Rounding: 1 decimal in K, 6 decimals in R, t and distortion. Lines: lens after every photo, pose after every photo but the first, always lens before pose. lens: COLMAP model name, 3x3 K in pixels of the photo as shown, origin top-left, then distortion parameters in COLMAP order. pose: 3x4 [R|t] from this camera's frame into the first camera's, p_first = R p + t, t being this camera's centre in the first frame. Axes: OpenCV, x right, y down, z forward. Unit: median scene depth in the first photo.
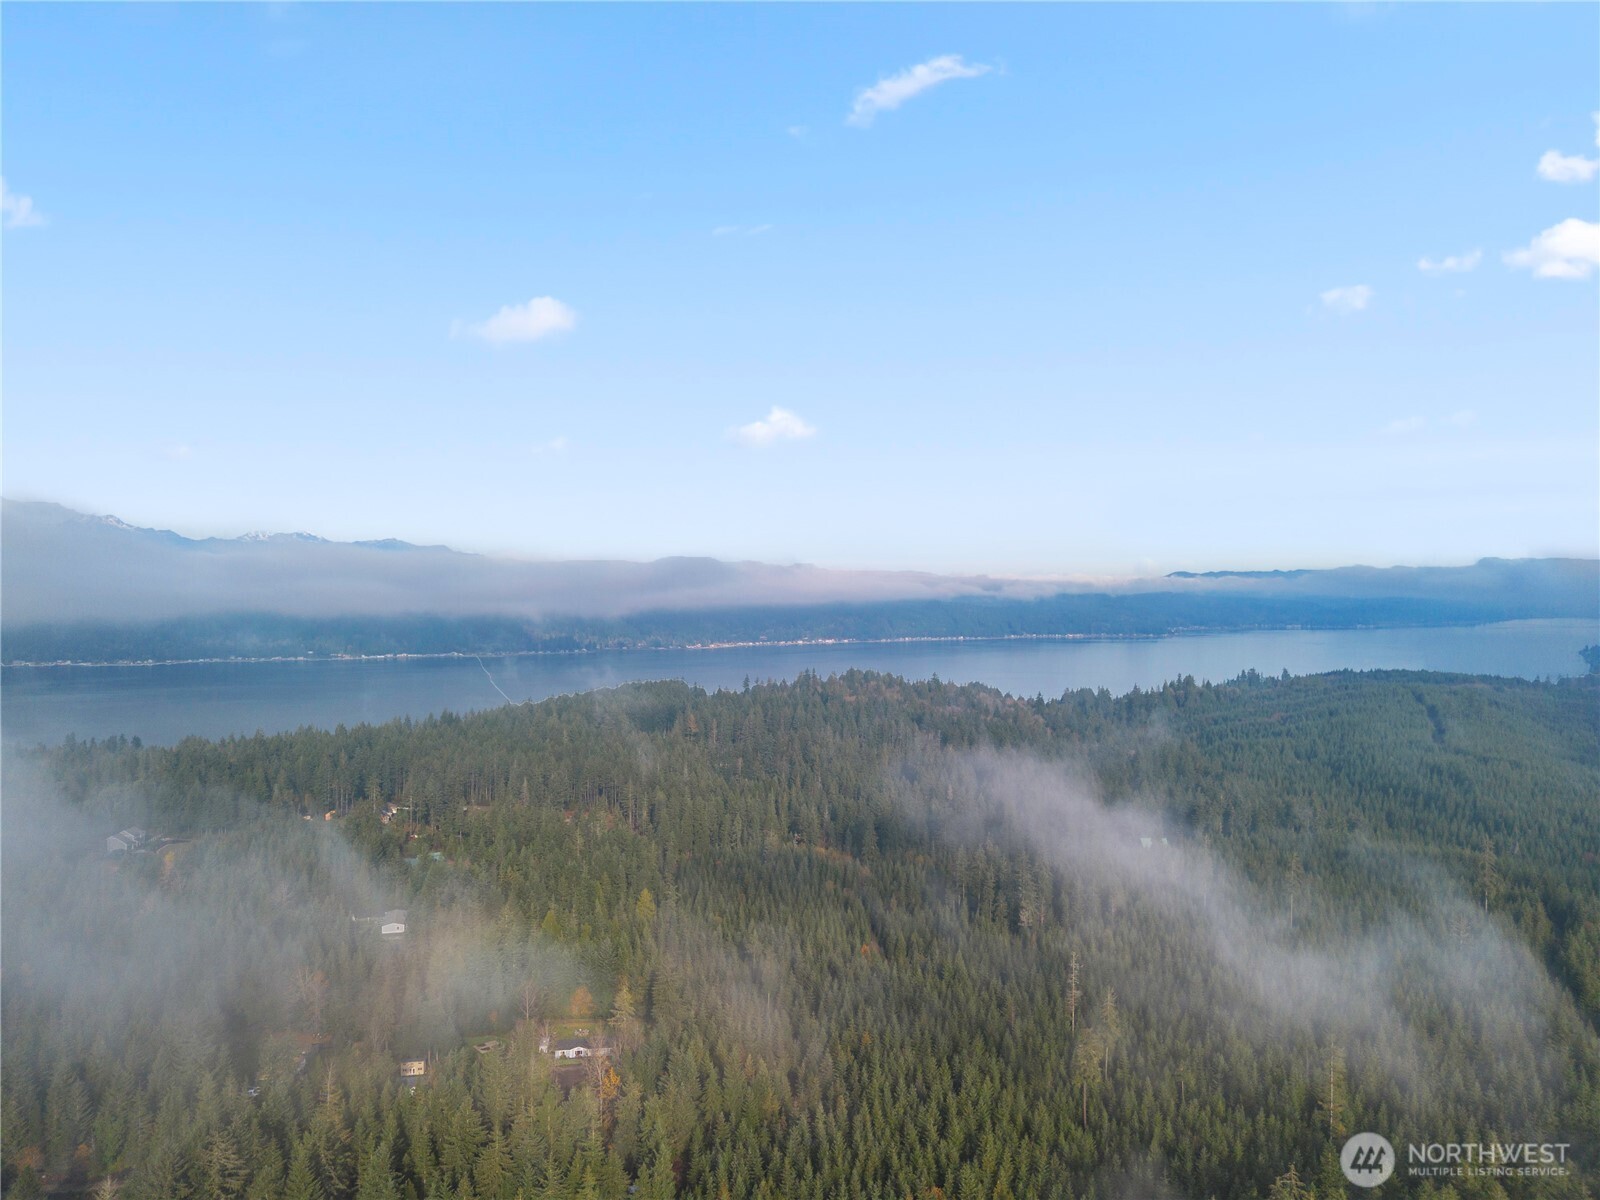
lens RADIAL K [[1116.2, 0, 799.0], [0, 1116.2, 608.0], [0, 0, 1]] dist [0.055532, -0.050091]
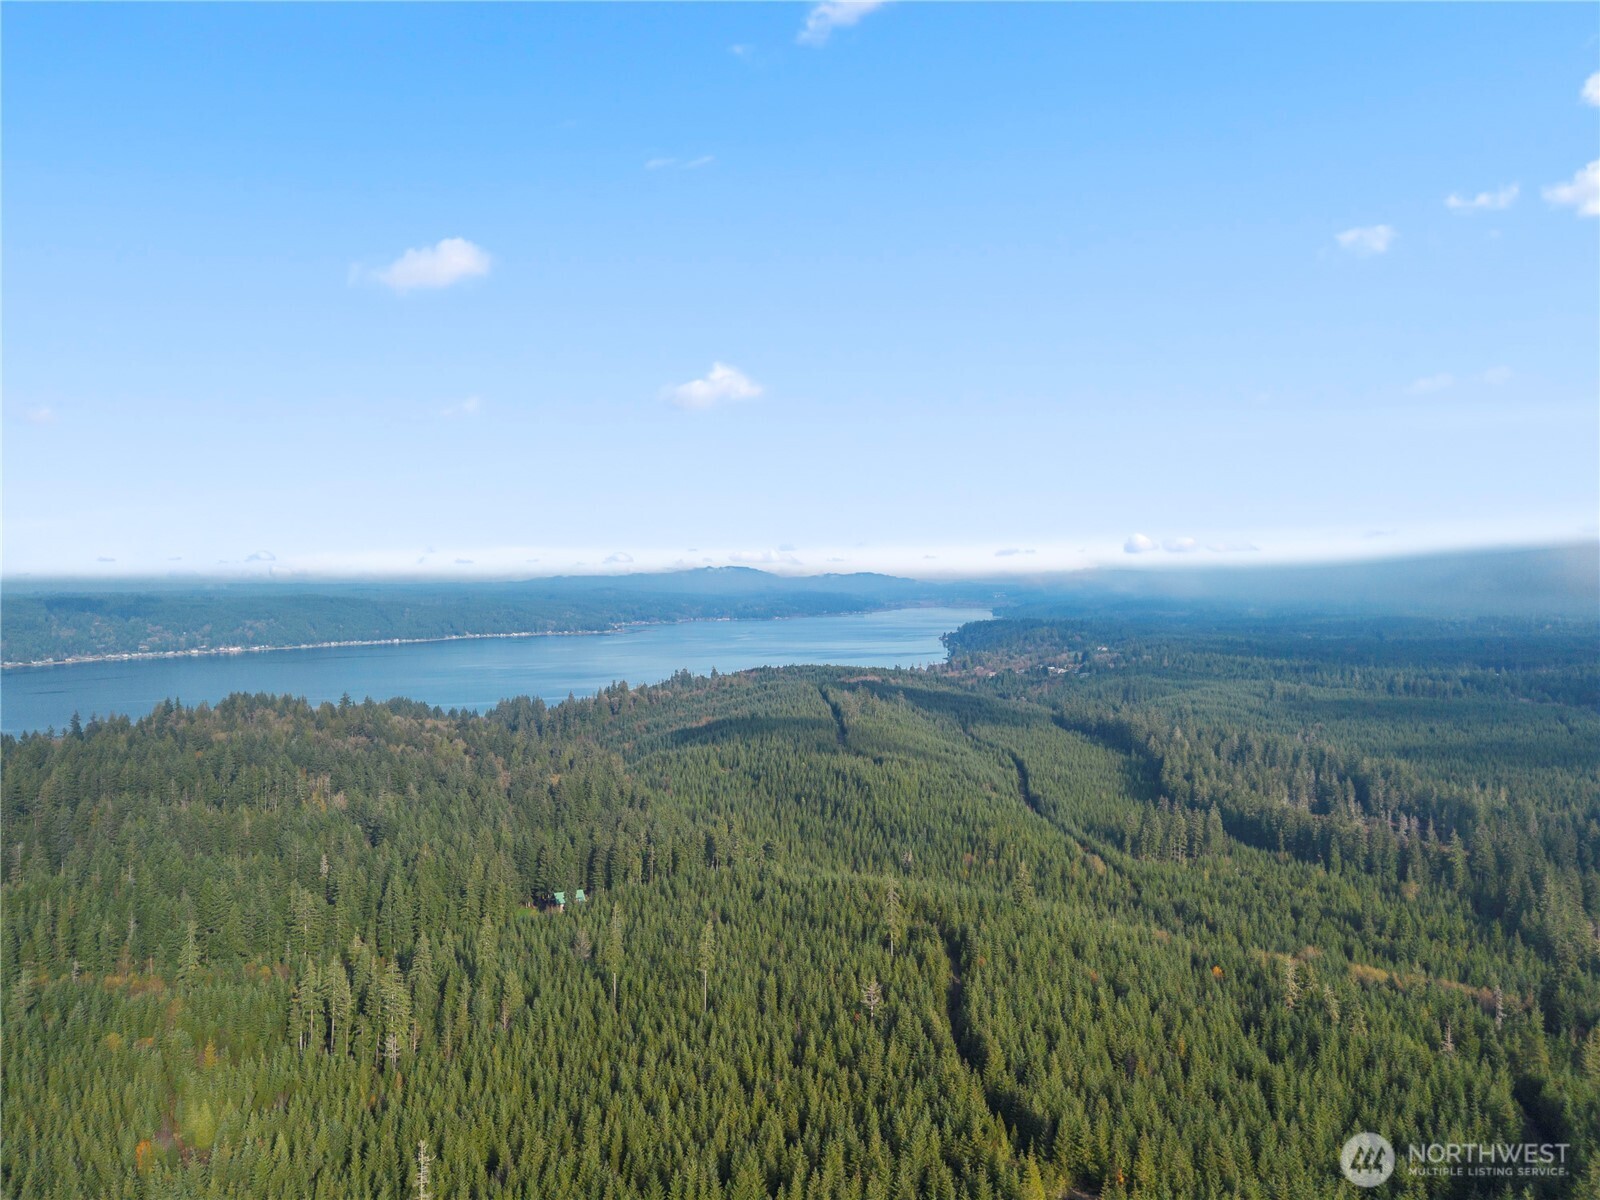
lens RADIAL K [[1116.2, 0, 799.0], [0, 1116.2, 608.0], [0, 0, 1]] dist [0.055532, -0.050091]
pose [[0.886567, -0.014278, 0.462380, 0.048401], [0.012085, 0.999897, 0.007705, -0.015458], [-0.462443, -0.001243, 0.886648, 0.091845]]
